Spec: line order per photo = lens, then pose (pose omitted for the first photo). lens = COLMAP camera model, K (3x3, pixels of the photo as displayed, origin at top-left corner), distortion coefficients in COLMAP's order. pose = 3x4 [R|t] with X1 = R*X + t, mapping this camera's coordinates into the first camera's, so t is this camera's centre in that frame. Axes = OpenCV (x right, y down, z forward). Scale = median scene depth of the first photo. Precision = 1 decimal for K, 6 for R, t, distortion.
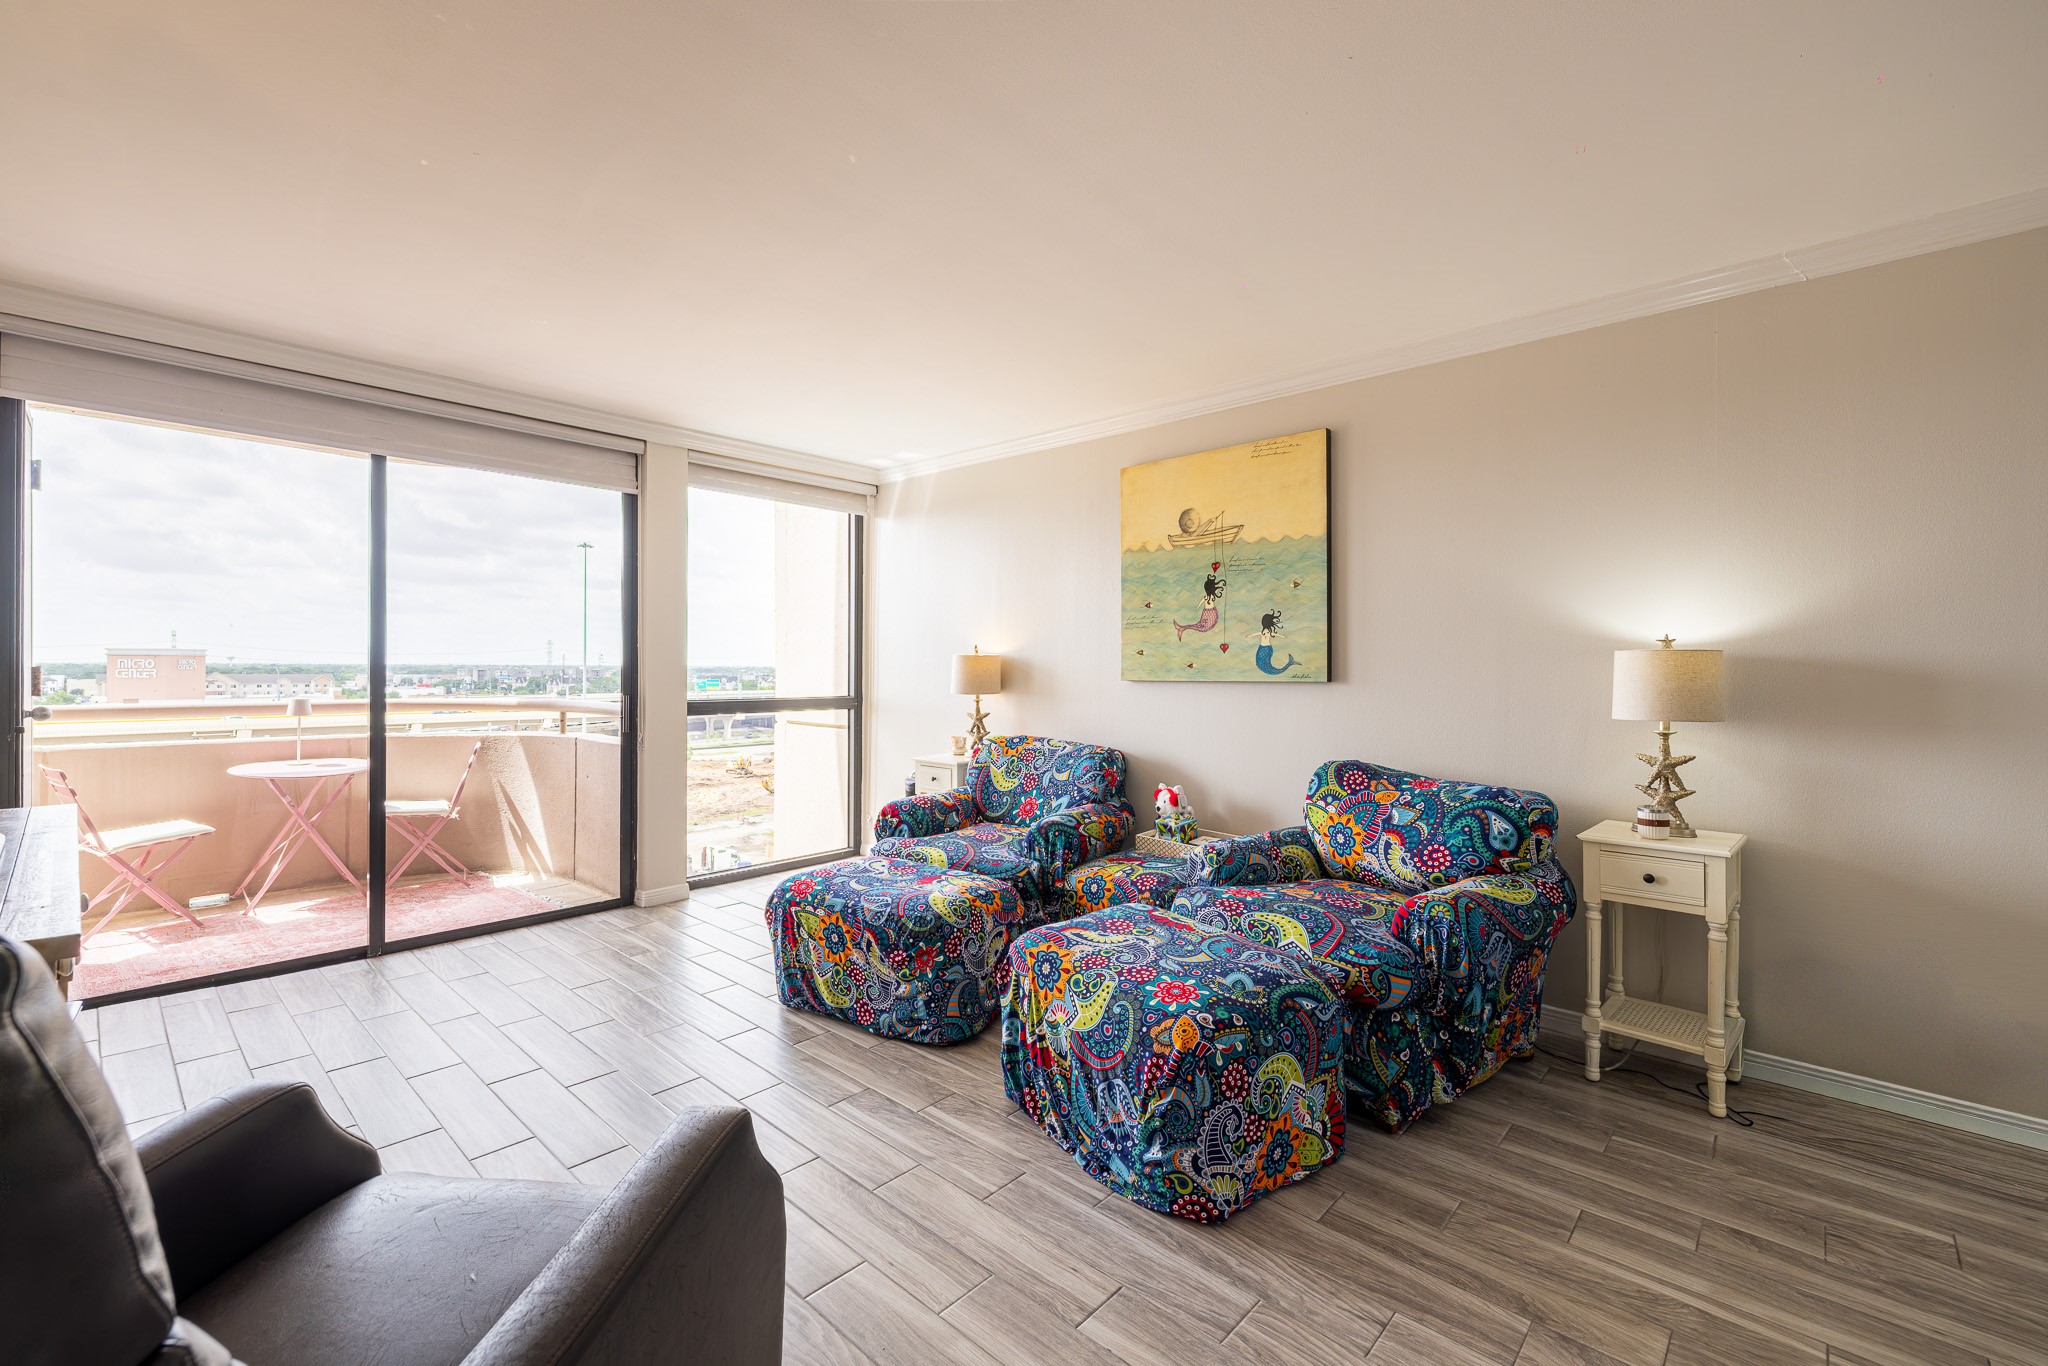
lens RADIAL K [[855.3, 0, 1019.0], [0, 855.3, 669.6], [0, 0, 1]] dist [-0.000630, 0.000326]
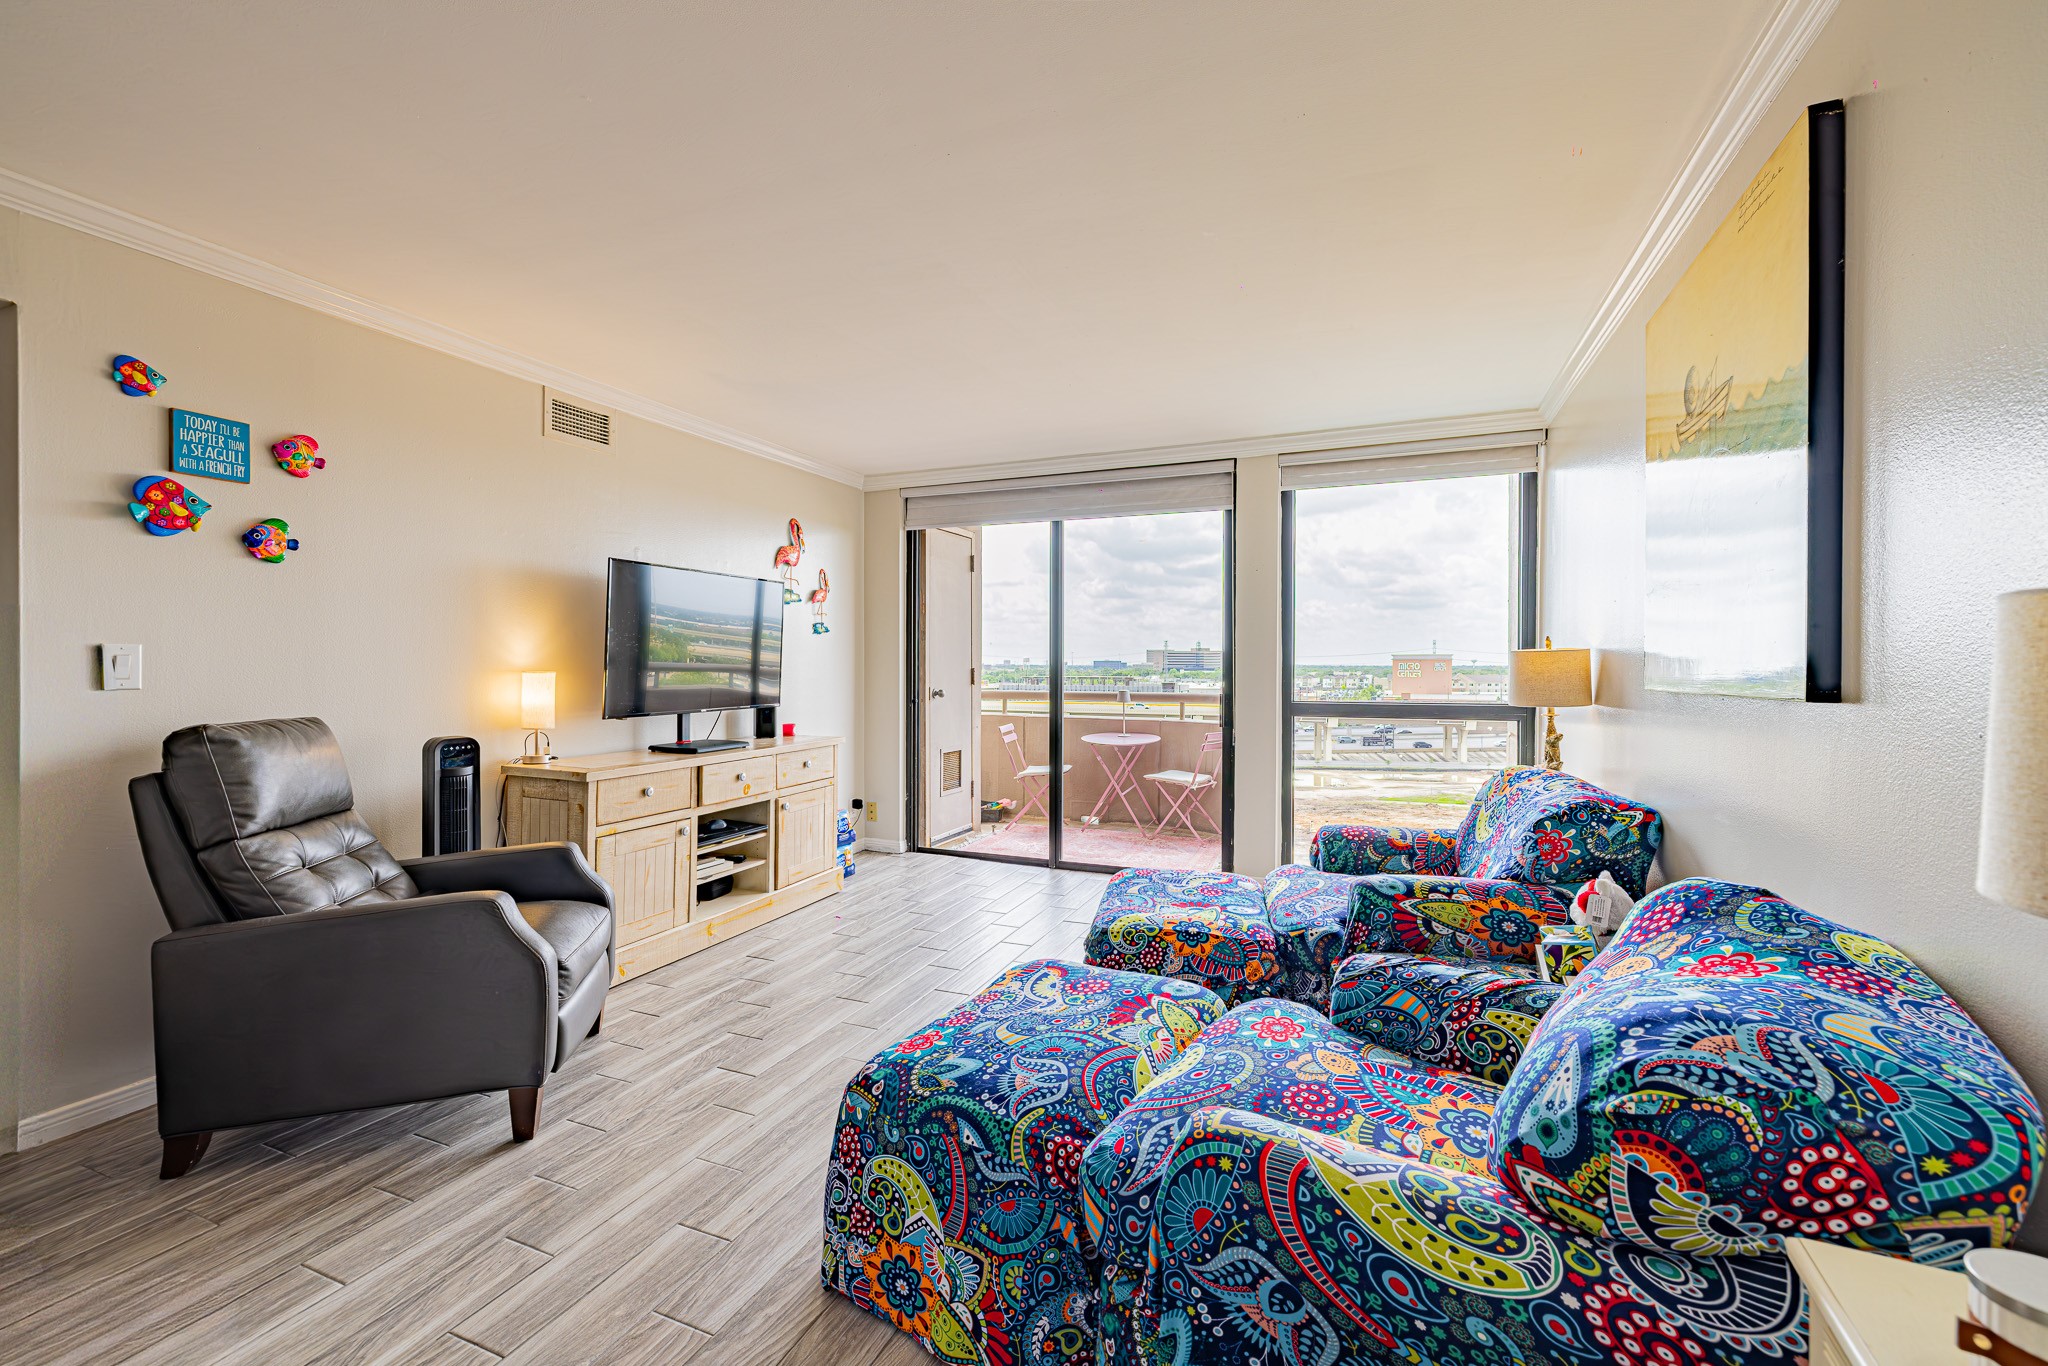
lens RADIAL K [[857.3, 0, 1019.6], [0, 857.3, 678.7], [0, 0, 1]] dist [-0.001080, 0.000116]
pose [[0.336420, 0.009275, -0.941666, 0.576572], [-0.000634, 0.999954, 0.009622, 0.000543], [0.941712, -0.002640, 0.336411, 0.450450]]
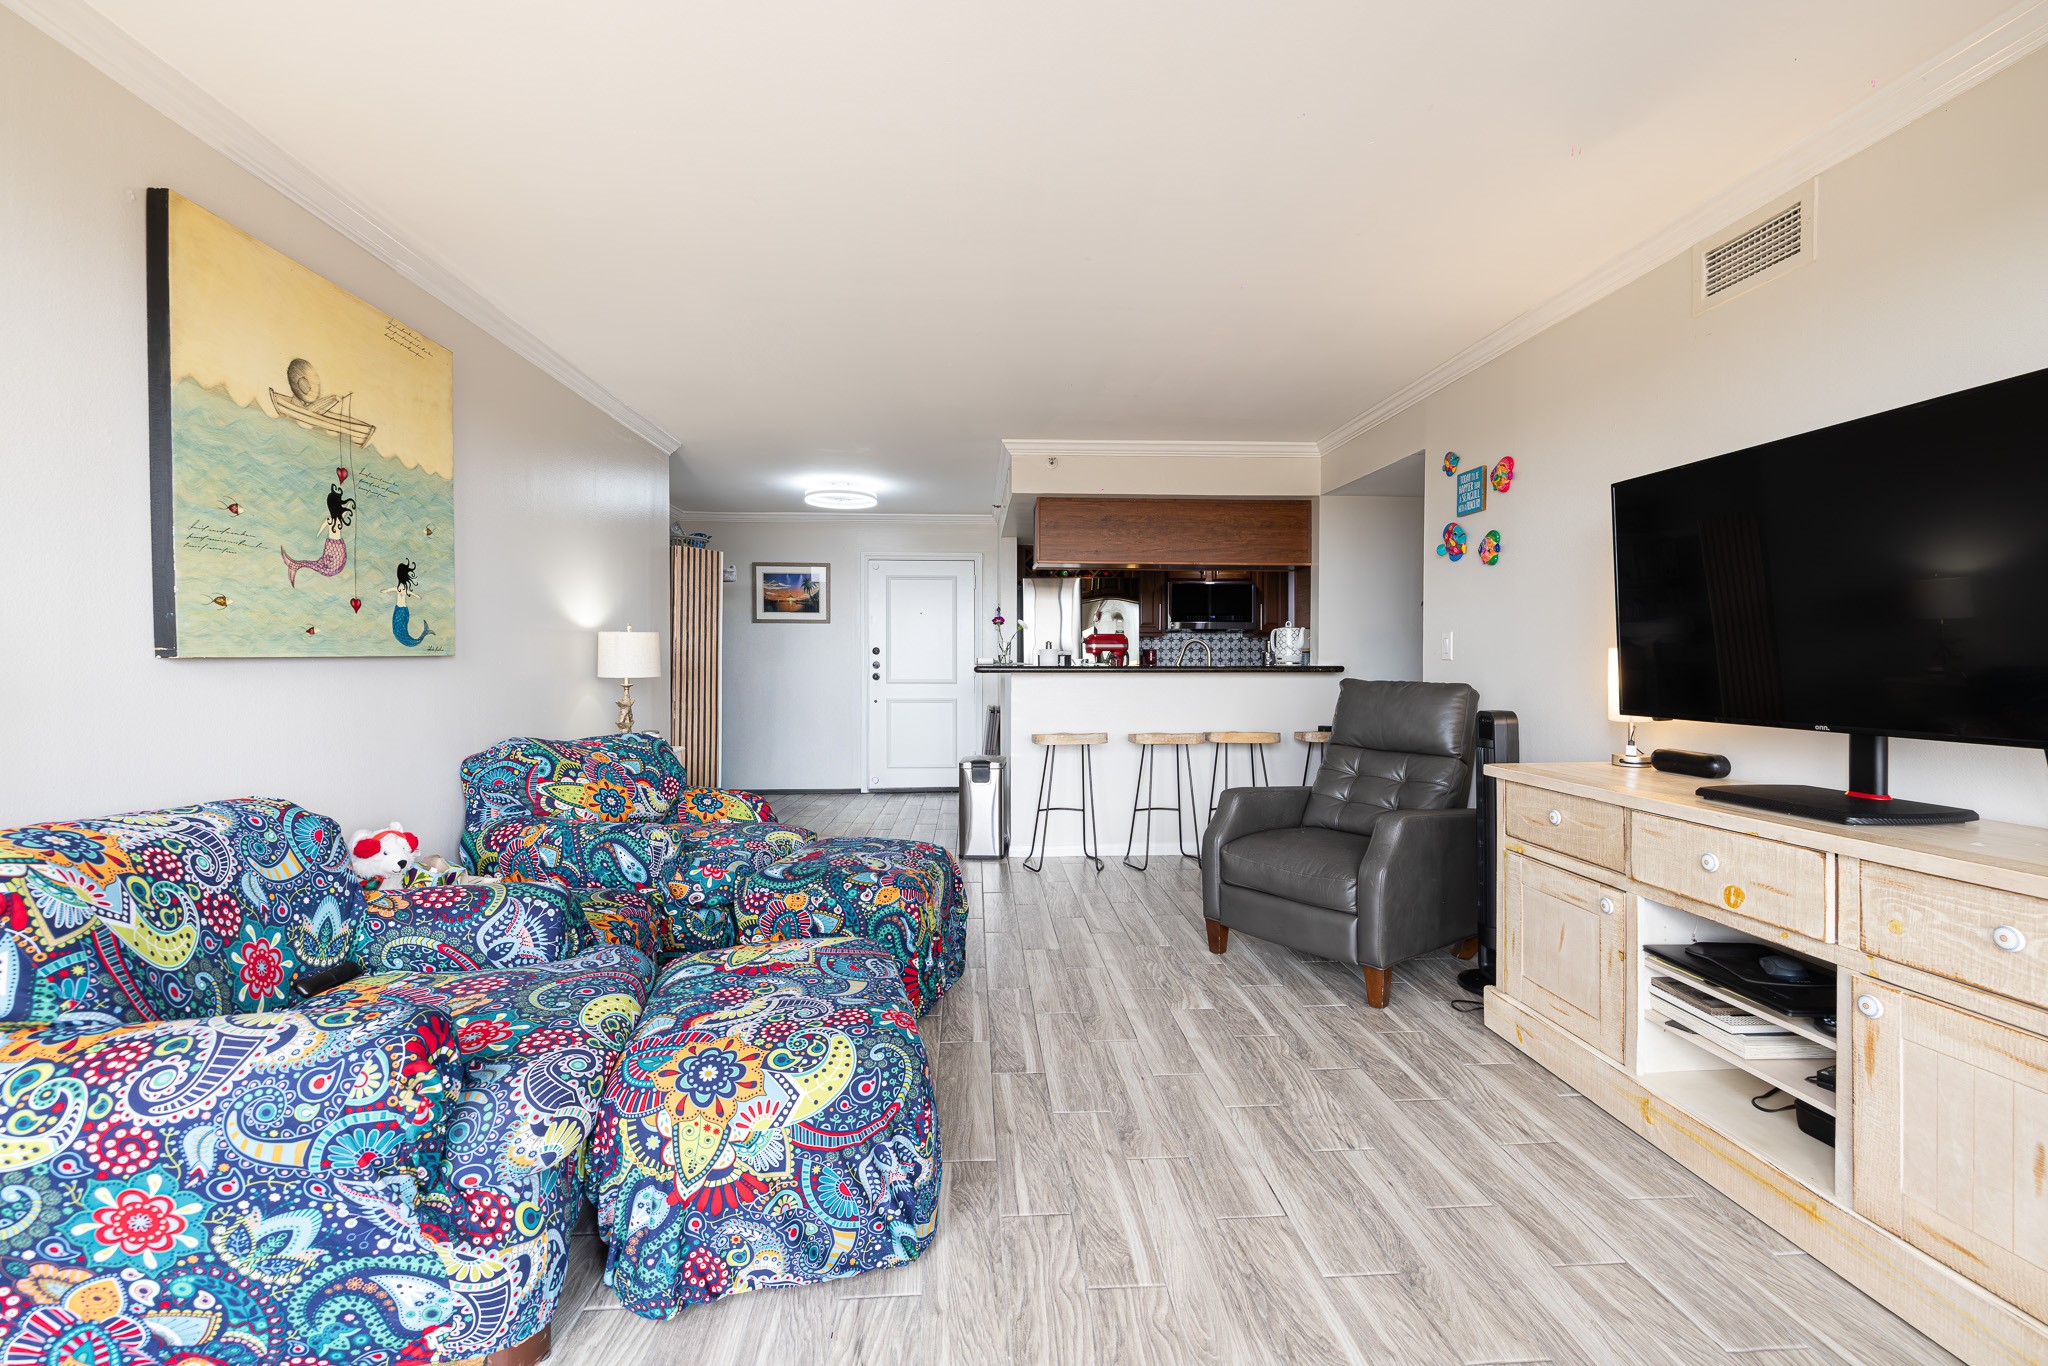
lens RADIAL K [[855.3, 0, 1019.0], [0, 855.3, 669.6], [0, 0, 1]] dist [-0.000630, 0.000326]
pose [[-0.716042, -0.015173, 0.697892, -0.579987], [-0.003927, 0.999835, 0.017708, 0.010189], [-0.698046, 0.009939, -0.715984, 1.124779]]
